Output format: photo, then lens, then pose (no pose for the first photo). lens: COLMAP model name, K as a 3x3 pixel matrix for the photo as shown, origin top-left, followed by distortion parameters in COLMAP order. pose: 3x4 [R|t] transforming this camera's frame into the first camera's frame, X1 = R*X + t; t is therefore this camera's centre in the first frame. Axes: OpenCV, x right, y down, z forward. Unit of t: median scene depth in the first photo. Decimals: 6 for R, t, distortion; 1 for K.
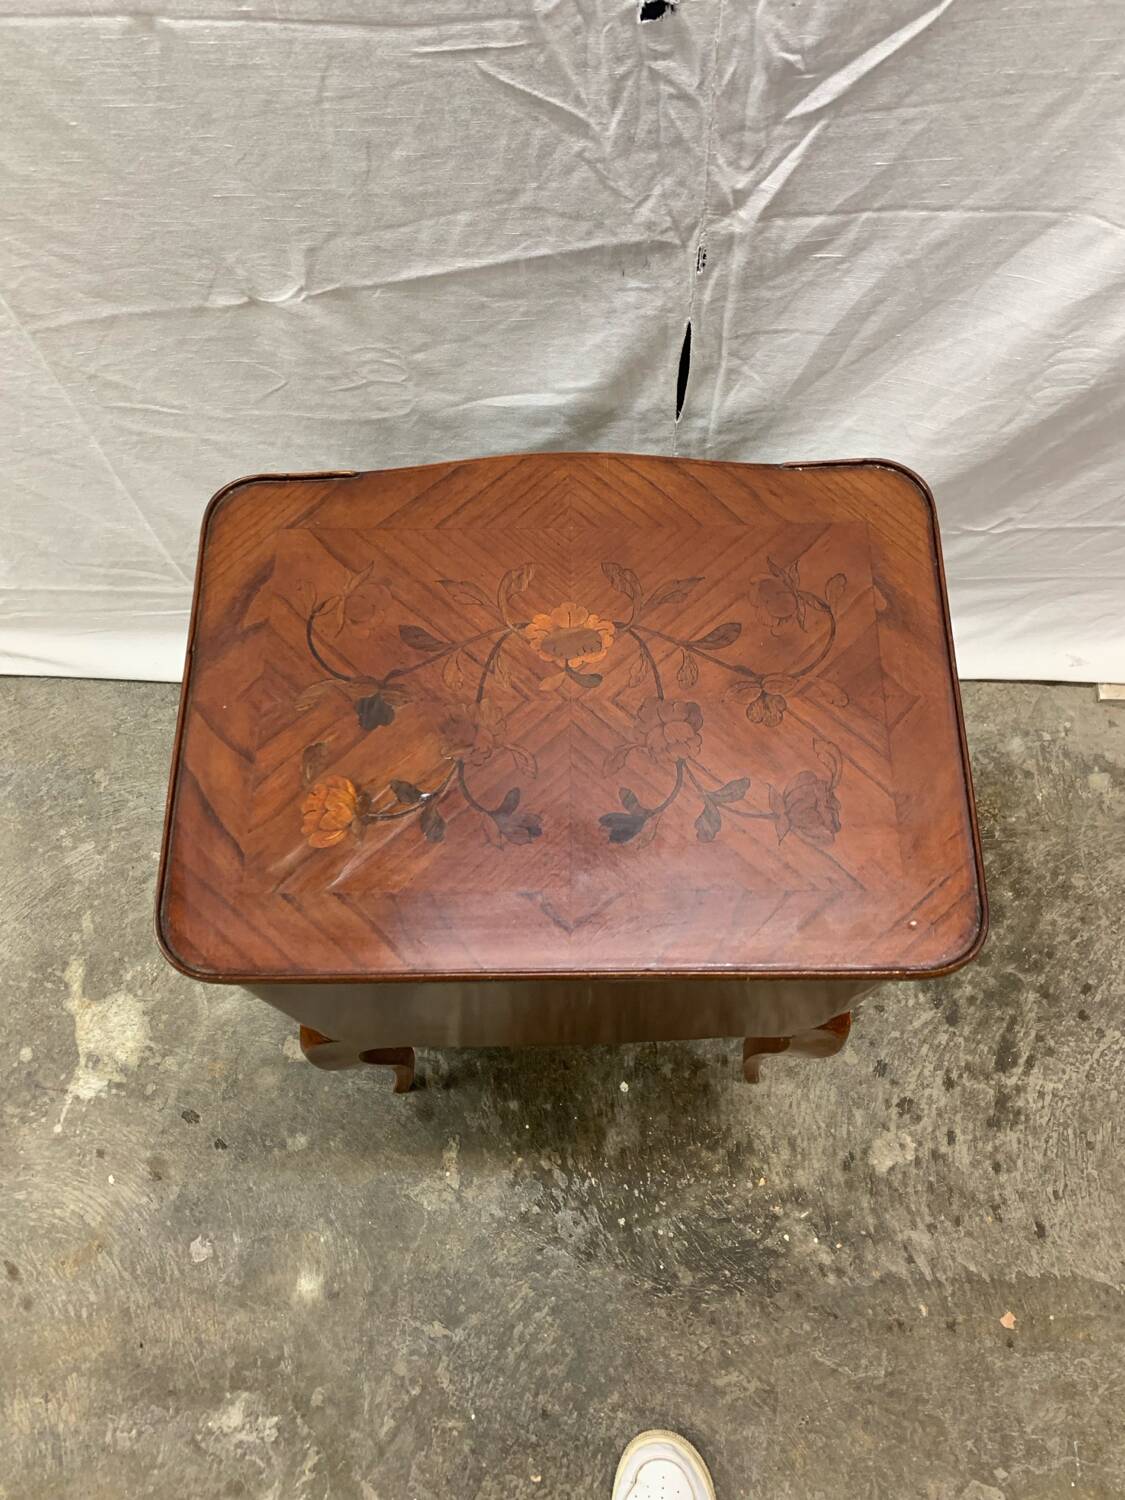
lens RADIAL K [[1159.1, 0, 585.5], [0, 1159.1, 801.8], [0, 0, 1]] dist [0.014337, -0.010288]
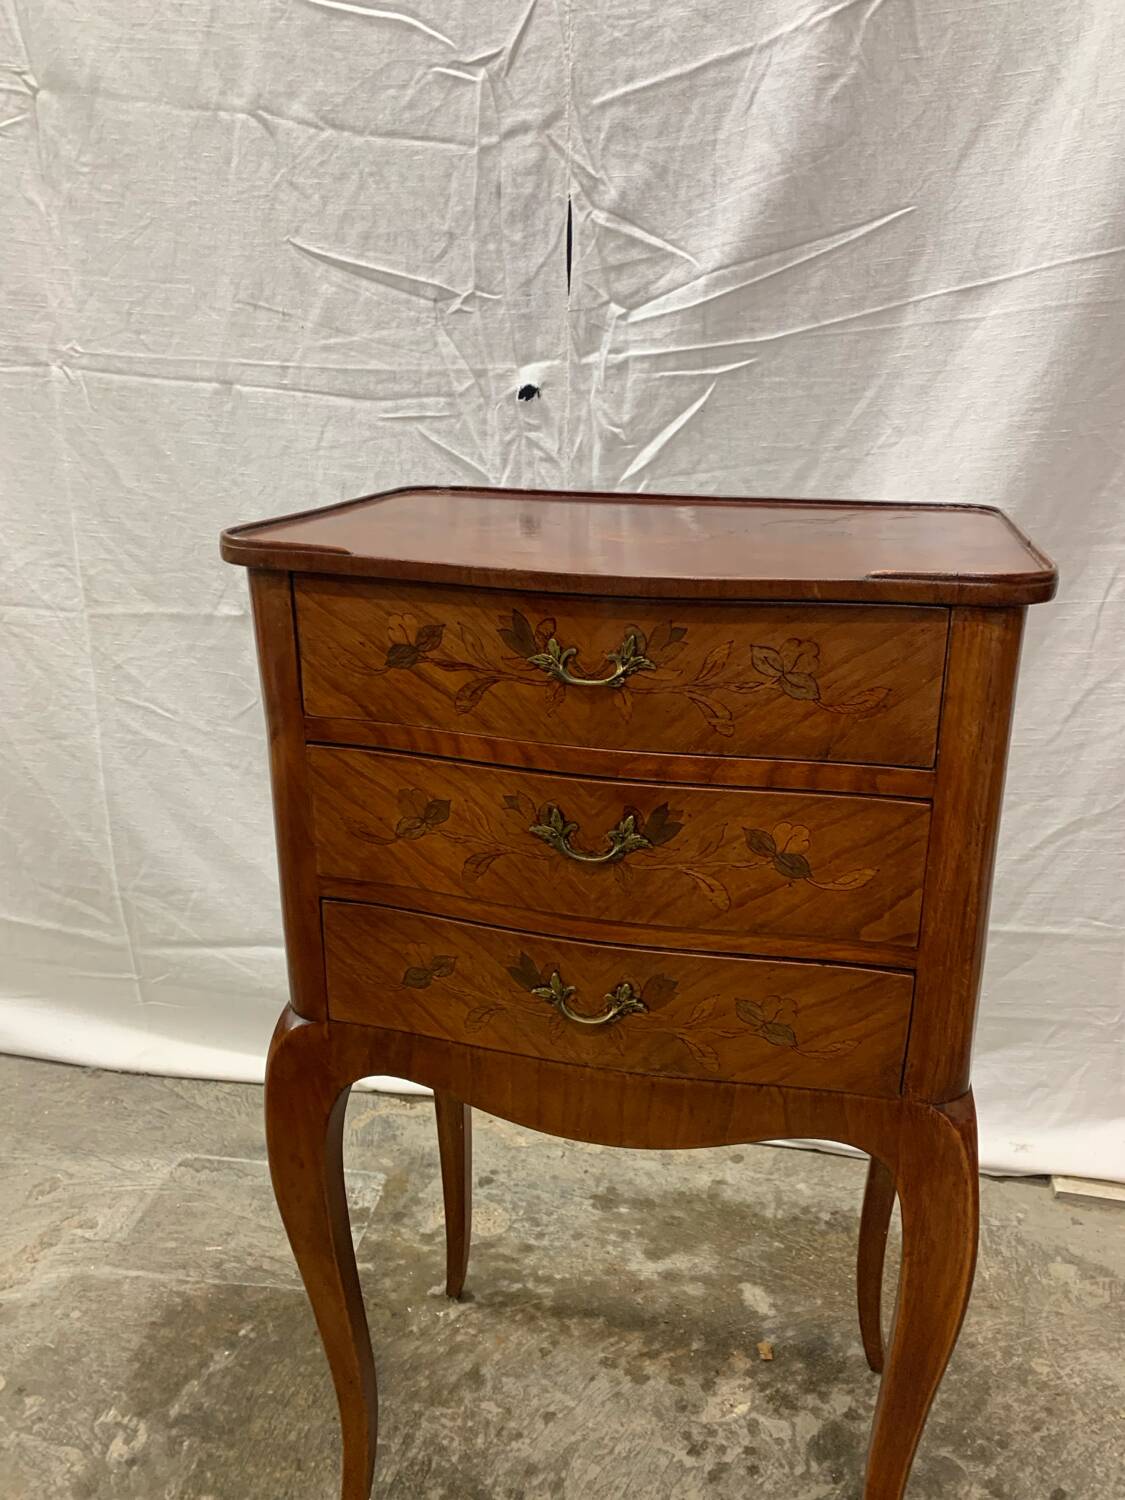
lens RADIAL K [[1159.1, 0, 578.8], [0, 1159.1, 737.8], [0, 0, 1]] dist [0.014337, -0.010288]
pose [[0.984134, 0.066536, -0.164477, 0.247899], [-0.169156, 0.631569, -0.756642, 0.474167], [0.053534, 0.772459, 0.632804, 0.212180]]
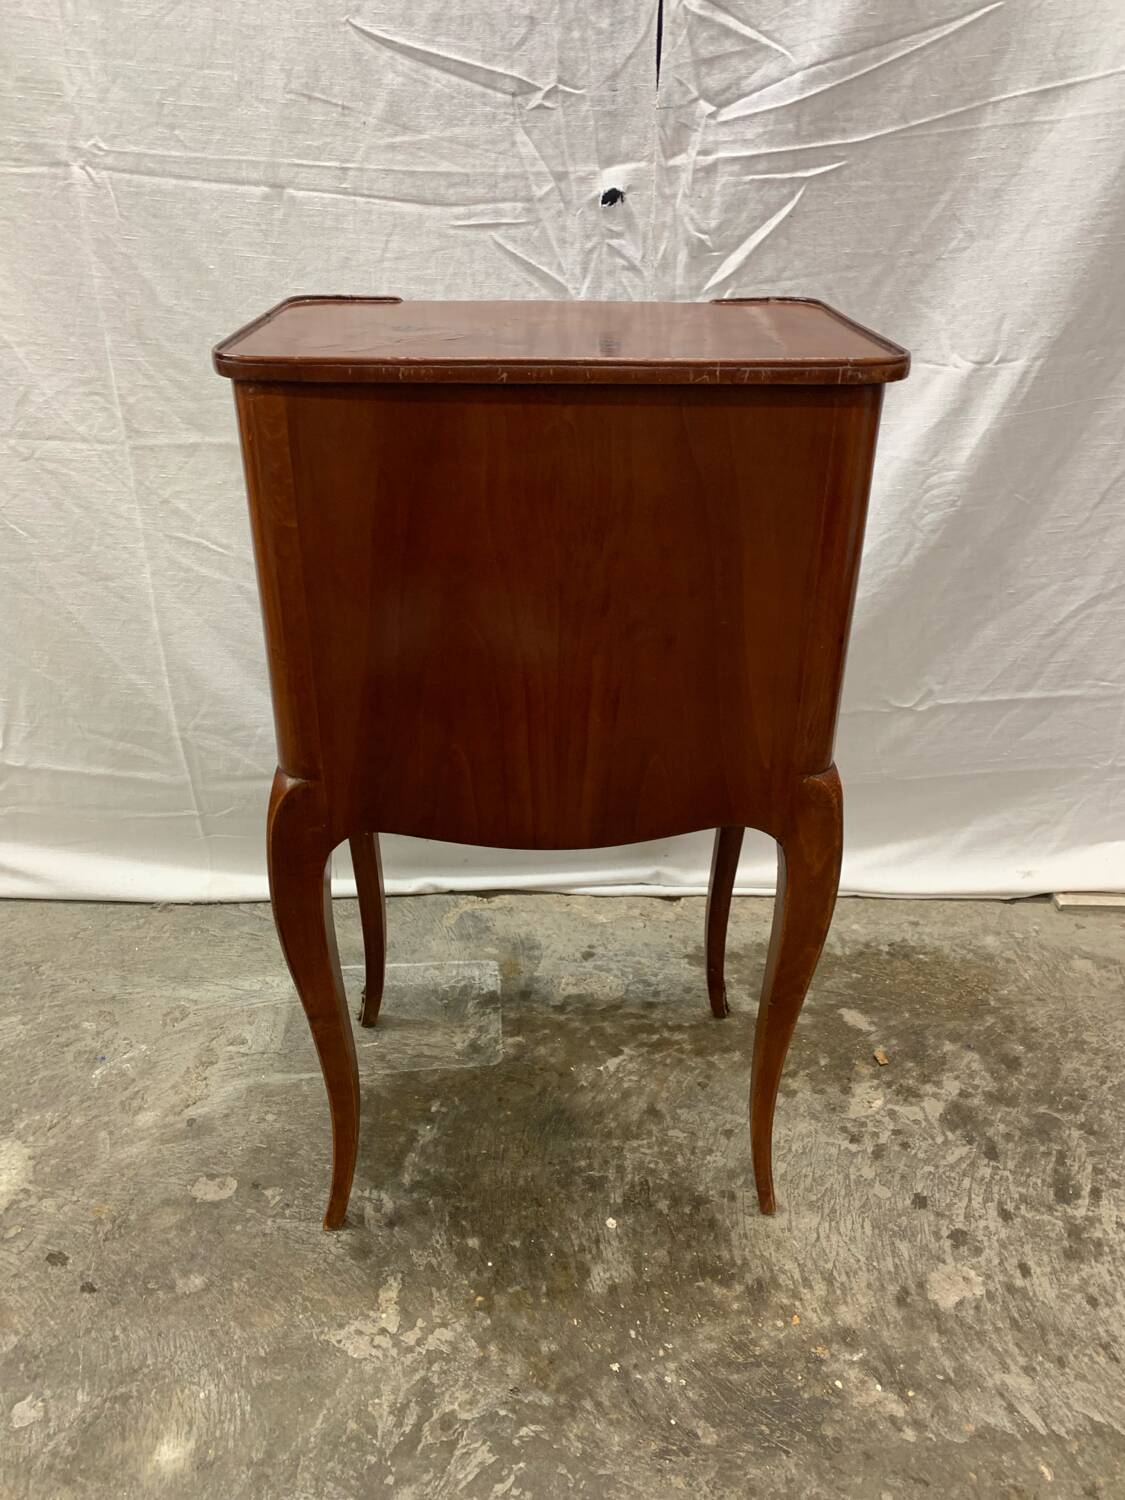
lens RADIAL K [[1155.6, 0, 573.2], [0, 1155.6, 736.0], [0, 0, 1]] dist [0.016841, -0.005506]
pose [[0.999435, 0.004198, 0.033345, -0.022996], [0.018605, 0.757158, -0.652966, 0.530749], [-0.027989, 0.653218, 0.756653, 0.167231]]
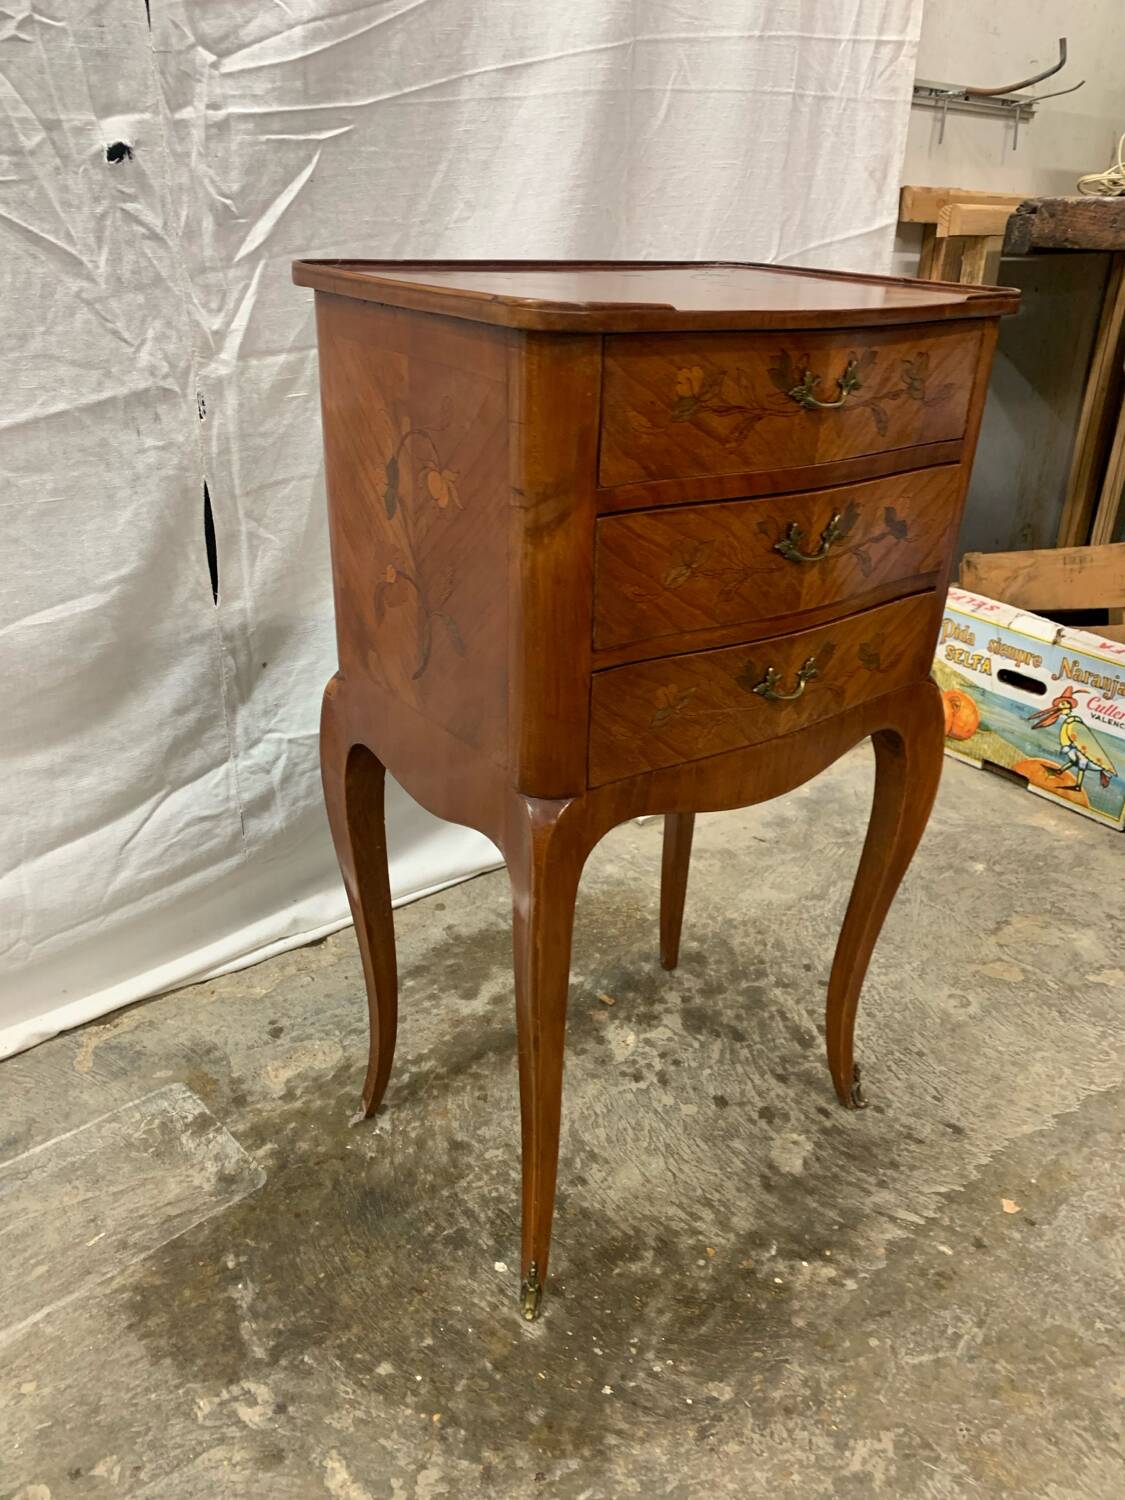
lens RADIAL K [[1159.1, 0, 584.9], [0, 1159.1, 750.9], [0, 0, 1]] dist [0.014337, -0.010288]
pose [[0.758635, -0.253747, 0.600072, -0.297578], [0.587627, 0.664258, -0.462013, 0.413338], [-0.281369, 0.703117, 0.653038, 0.269171]]
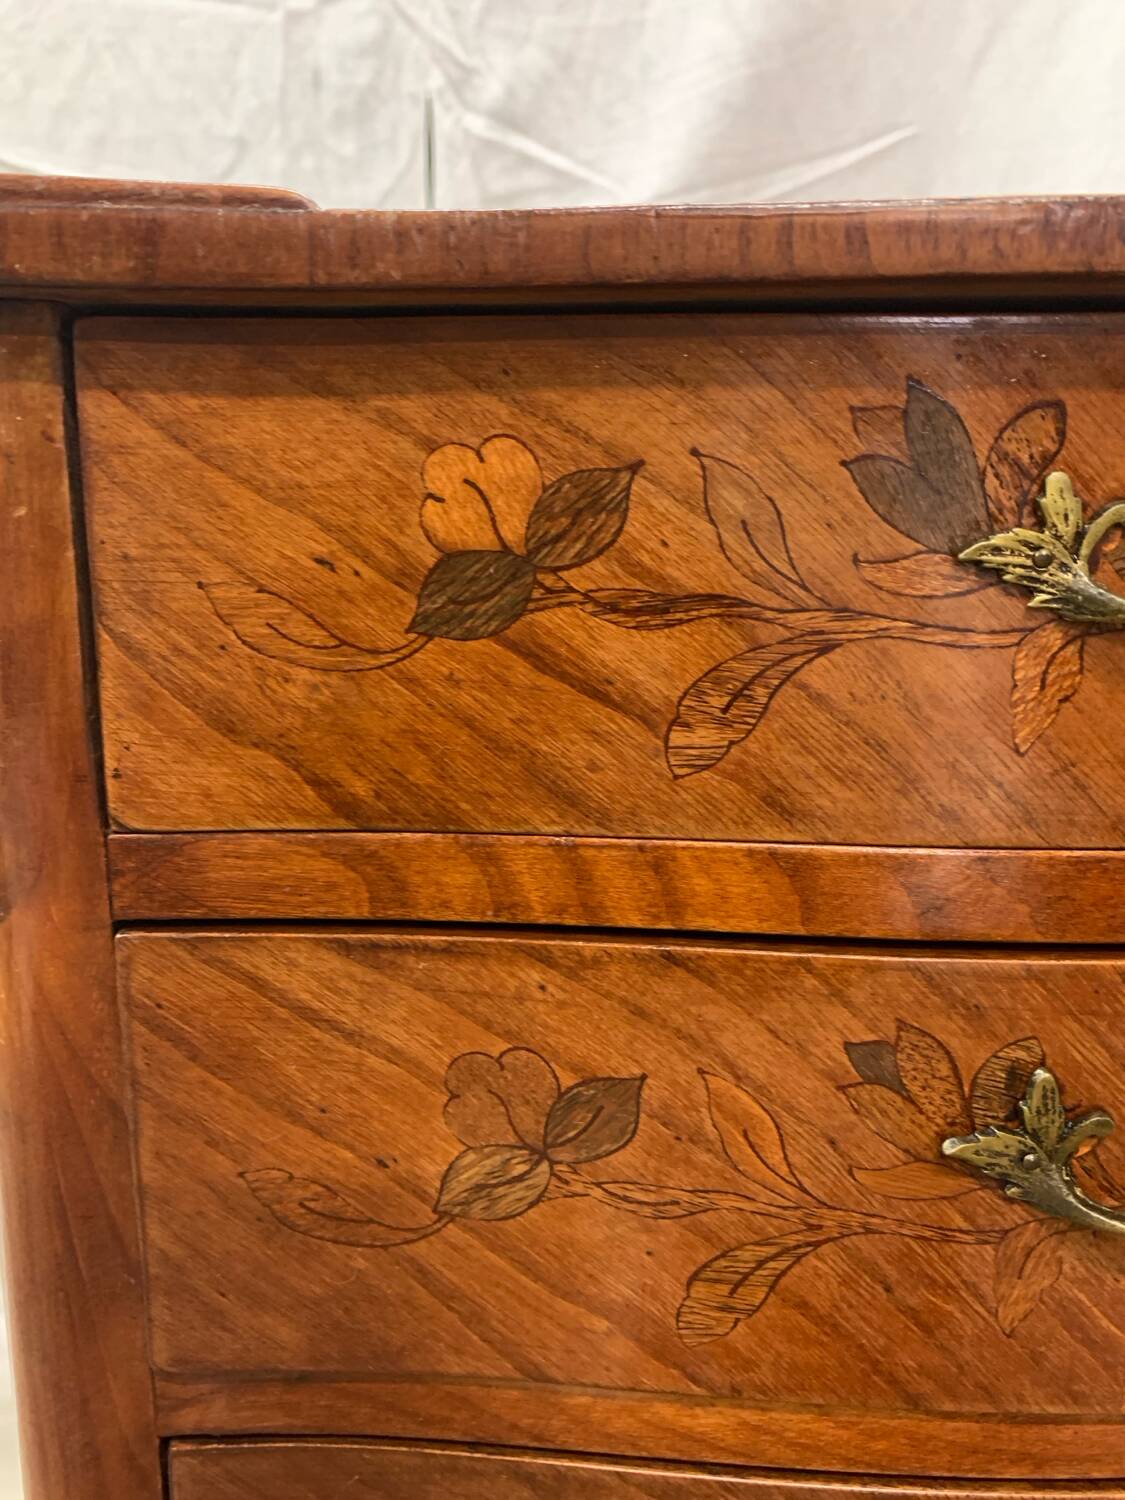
lens RADIAL K [[1182.3, 0, 568.9], [0, 1182.3, 752.2], [0, 0, 1]] dist [0.001705, -0.017550]
pose [[0.997437, -0.010222, 0.070810, 0.092921], [0.066003, 0.513384, -0.855617, 0.231075], [-0.027607, 0.858098, 0.512743, 0.432535]]
